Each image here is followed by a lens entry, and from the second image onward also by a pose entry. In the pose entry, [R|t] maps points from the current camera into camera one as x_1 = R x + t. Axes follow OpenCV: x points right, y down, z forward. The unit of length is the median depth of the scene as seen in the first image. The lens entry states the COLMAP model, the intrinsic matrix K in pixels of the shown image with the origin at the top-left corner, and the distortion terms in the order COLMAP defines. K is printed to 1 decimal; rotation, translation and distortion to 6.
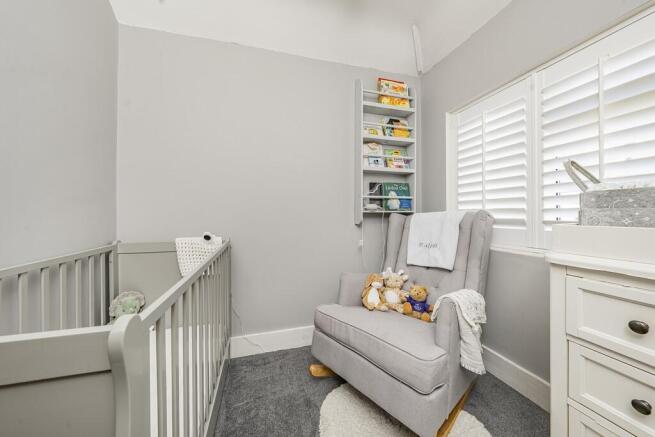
lens RADIAL K [[223.1, 0, 325.4], [0, 223.1, 217.3], [0, 0, 1]] dist [-0.000845, 0.000058]
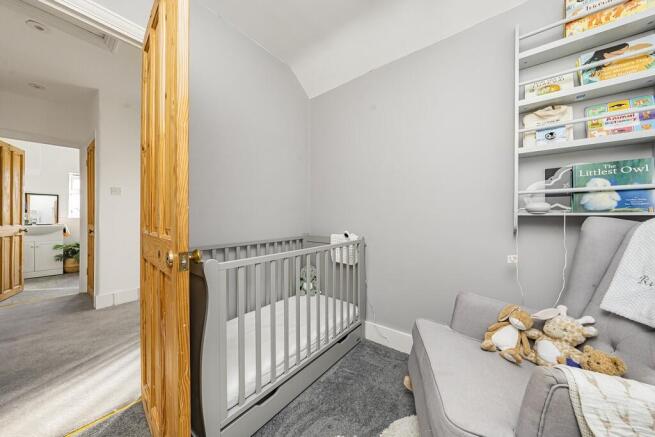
lens RADIAL K [[223.1, 0, 325.4], [0, 223.1, 217.3], [0, 0, 1]] dist [-0.000845, 0.000058]
pose [[0.589333, 0.006588, -0.807864, 0.362472], [-0.008566, 0.999961, 0.001905, -0.012215], [0.807845, 0.005797, 0.589367, 0.107632]]
